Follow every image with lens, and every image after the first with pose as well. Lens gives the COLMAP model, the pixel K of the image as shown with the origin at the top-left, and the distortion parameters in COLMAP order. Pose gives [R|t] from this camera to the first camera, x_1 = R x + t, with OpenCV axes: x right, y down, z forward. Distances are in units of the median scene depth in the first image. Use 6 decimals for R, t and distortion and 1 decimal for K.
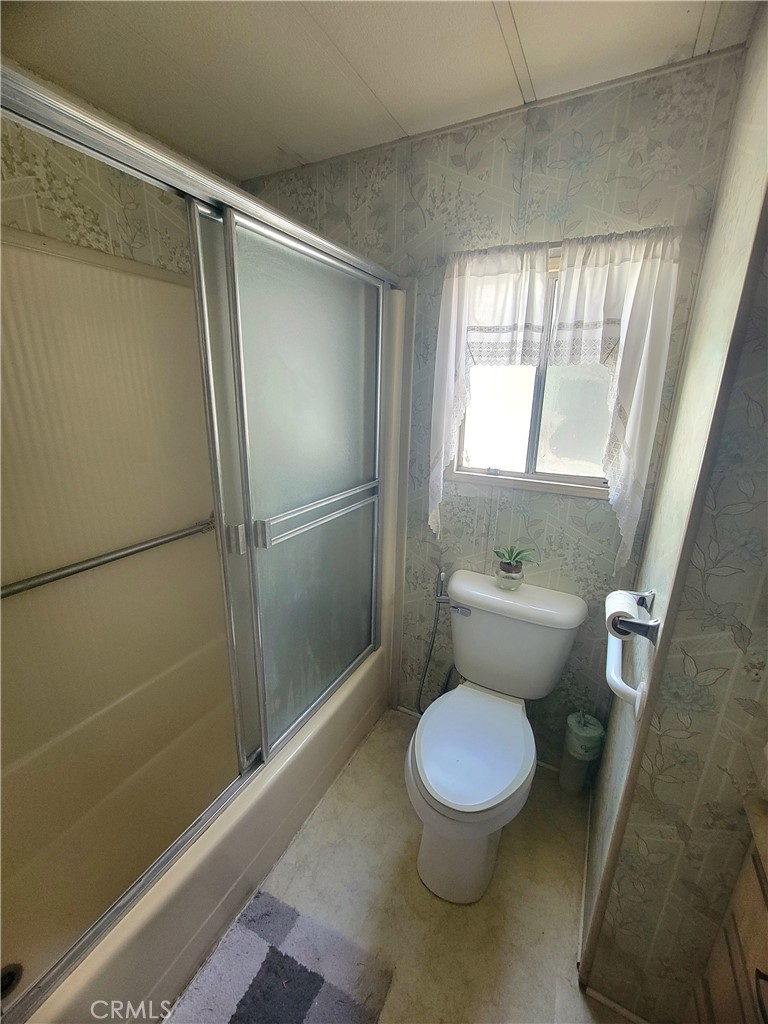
lens RADIAL K [[417.6, 0, 385.1], [0, 417.6, 511.2], [0, 0, 1]] dist [-0.005662, 0.001011]
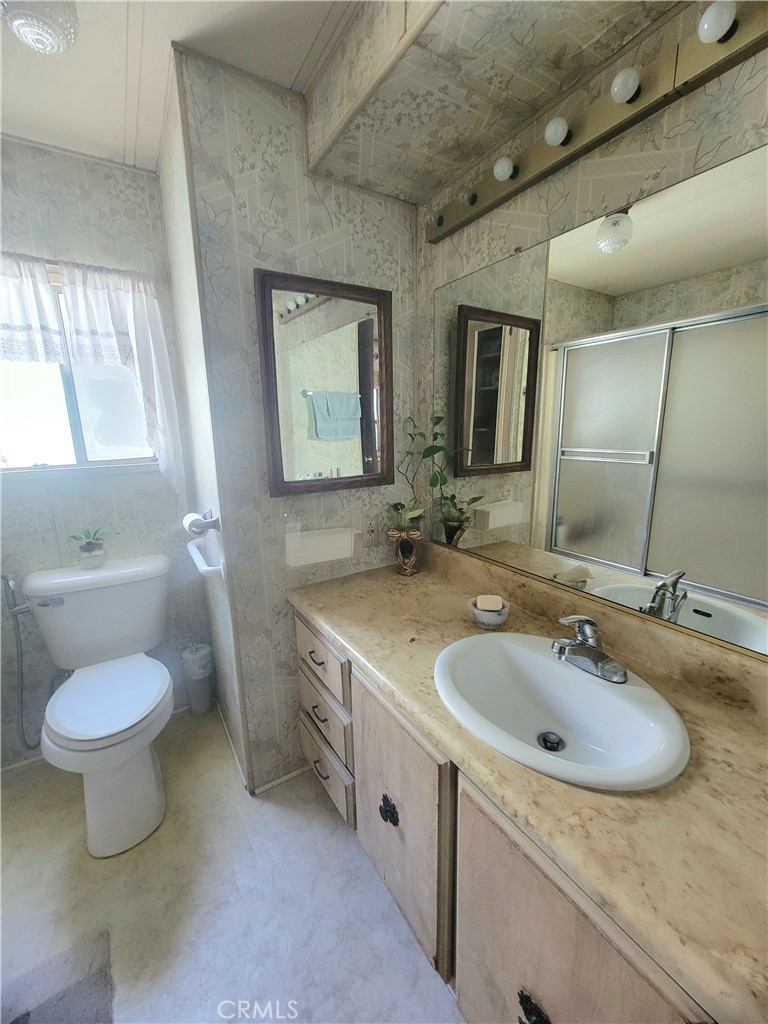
lens RADIAL K [[417.6, 0, 382.9], [0, 417.6, 513.0], [0, 0, 1]] dist [-0.005662, 0.001011]
pose [[0.500448, -0.204990, 0.841149, -0.255855], [0.271879, 0.959626, 0.072107, 0.210669], [-0.821969, 0.192605, 0.535975, -0.265369]]
